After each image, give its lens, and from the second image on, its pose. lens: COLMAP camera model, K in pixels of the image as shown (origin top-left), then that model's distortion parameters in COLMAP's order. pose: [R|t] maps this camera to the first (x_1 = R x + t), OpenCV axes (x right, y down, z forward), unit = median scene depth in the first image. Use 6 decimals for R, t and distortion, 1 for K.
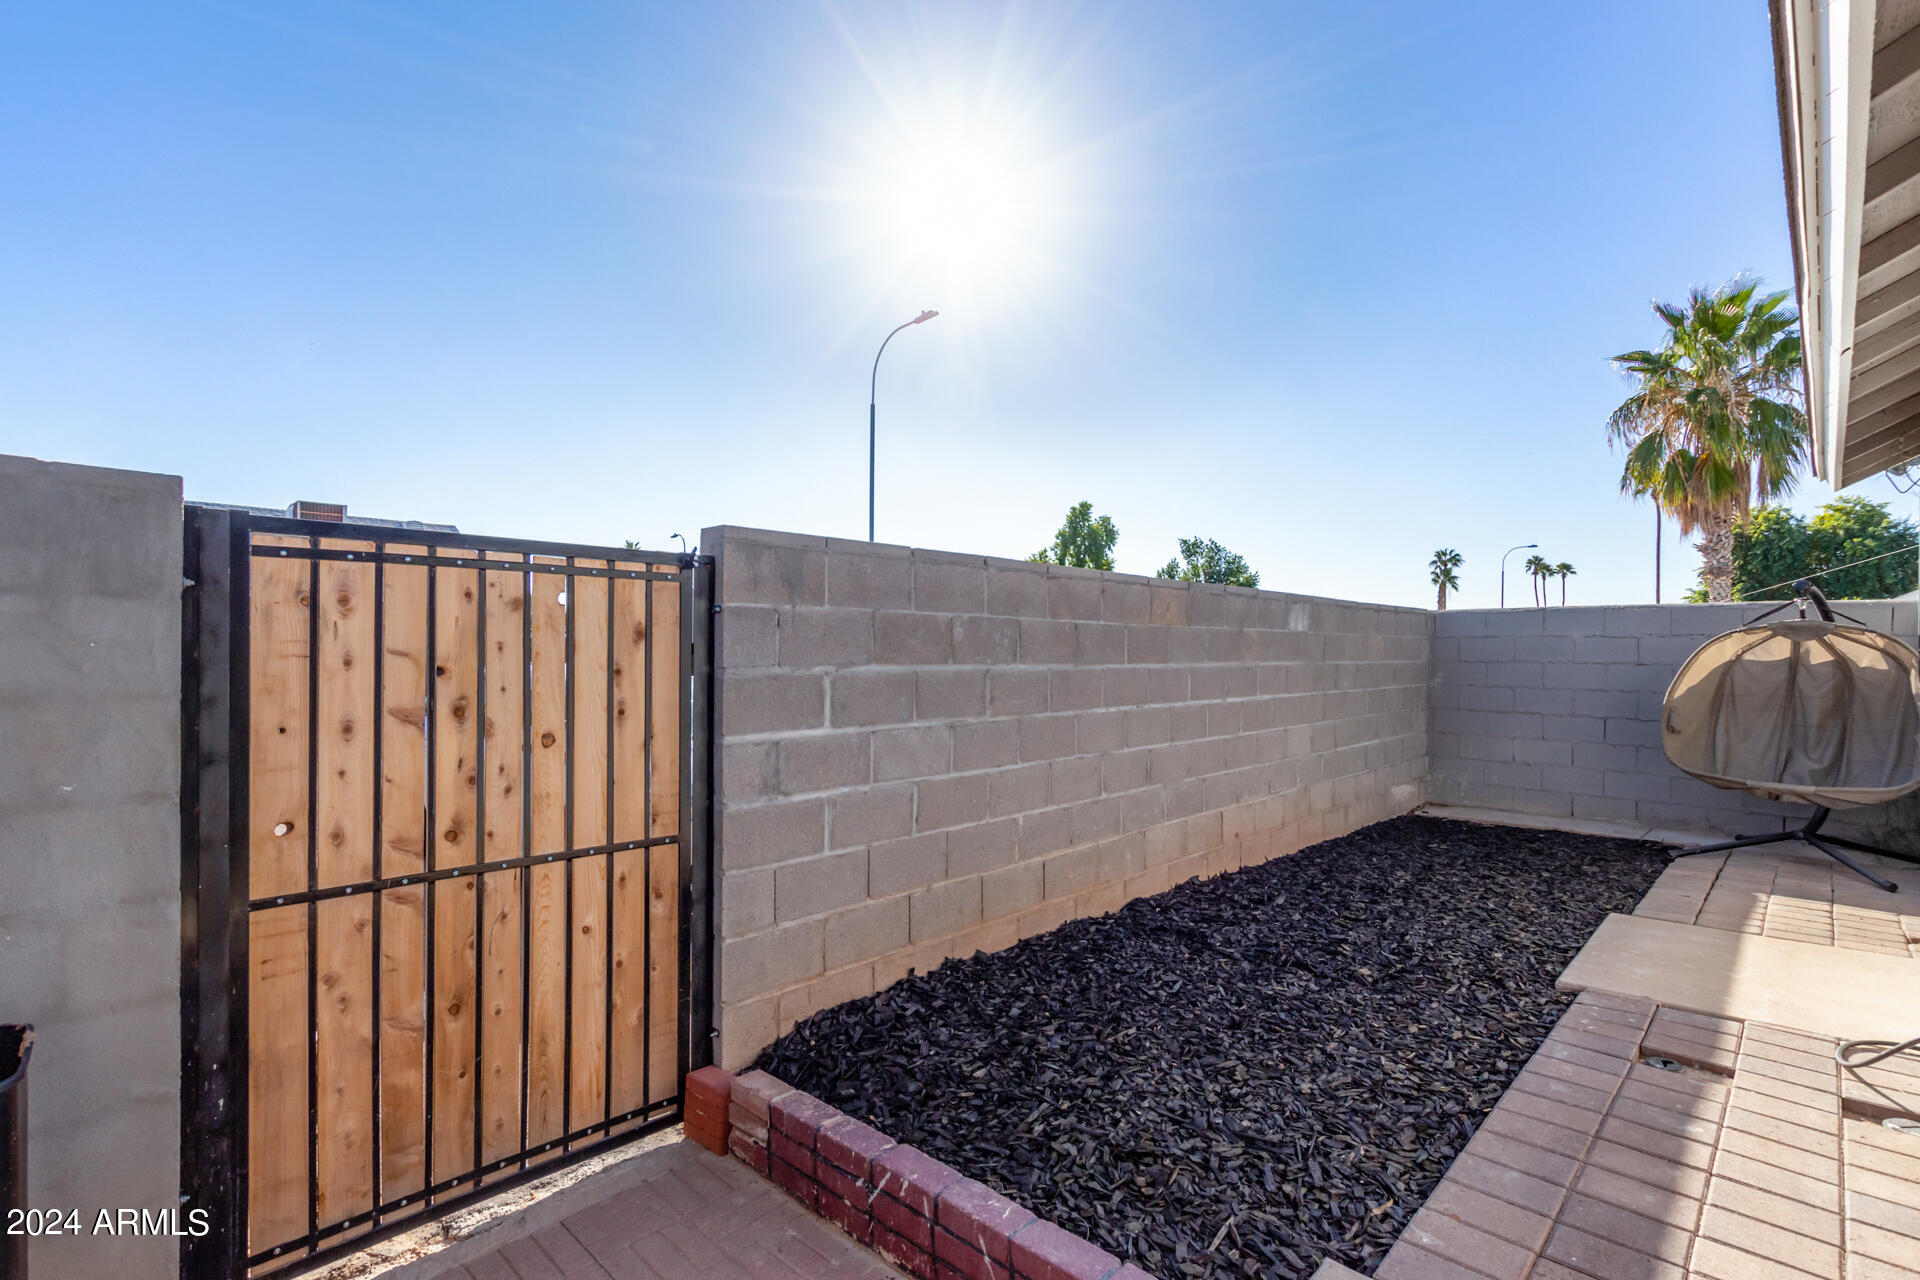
lens RADIAL K [[879.6, 0, 970.5], [0, 879.6, 639.7], [0, 0, 1]] dist [0.000266, -0.000359]
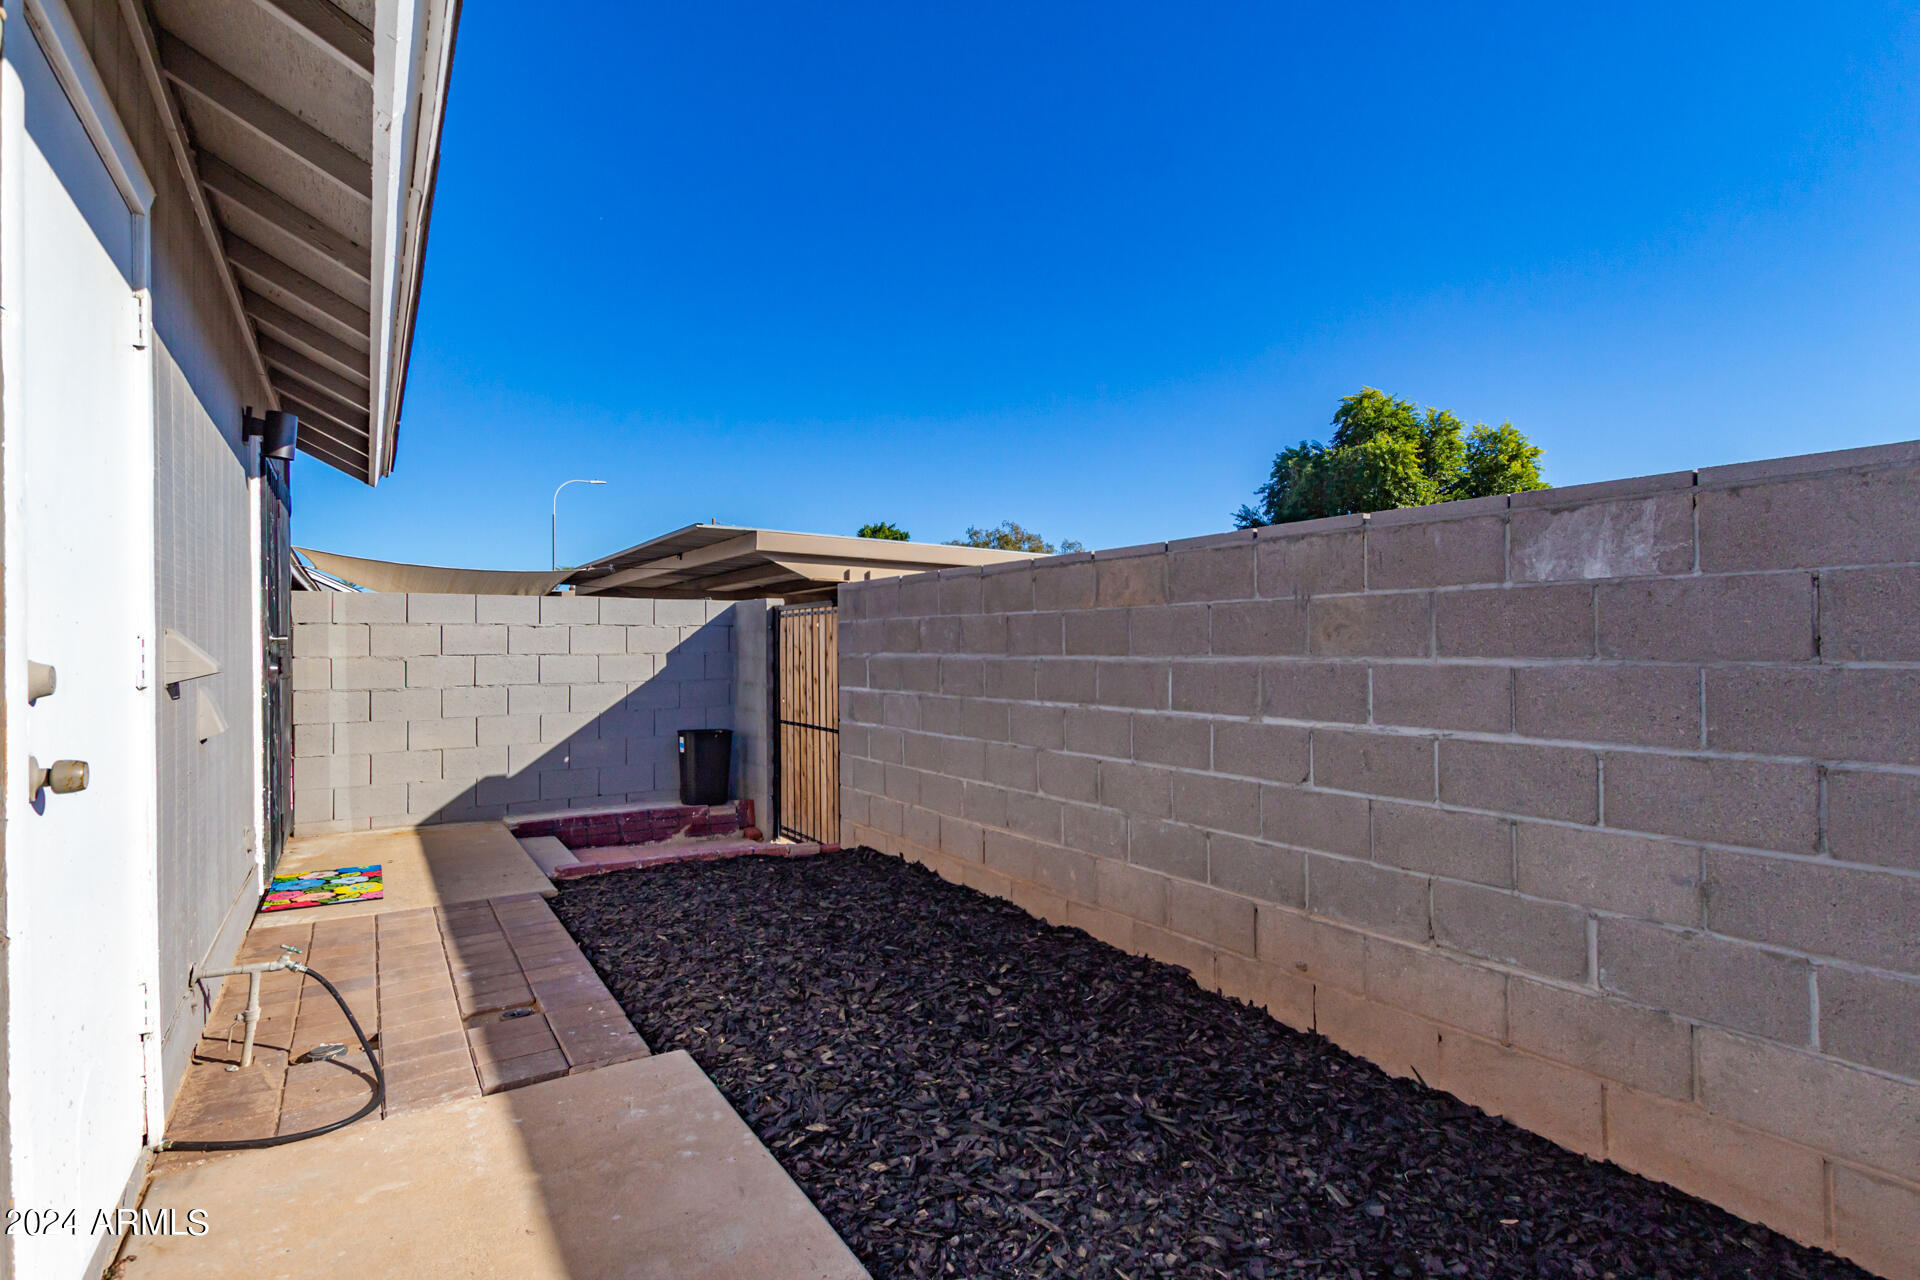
lens RADIAL K [[879.6, 0, 970.5], [0, 879.6, 639.7], [0, 0, 1]] dist [0.000266, -0.000359]
pose [[-0.197706, -0.023828, -0.979972, 1.218127], [0.003192, 0.999684, -0.024951, 0.038176], [0.980256, -0.008061, -0.197568, 1.230891]]
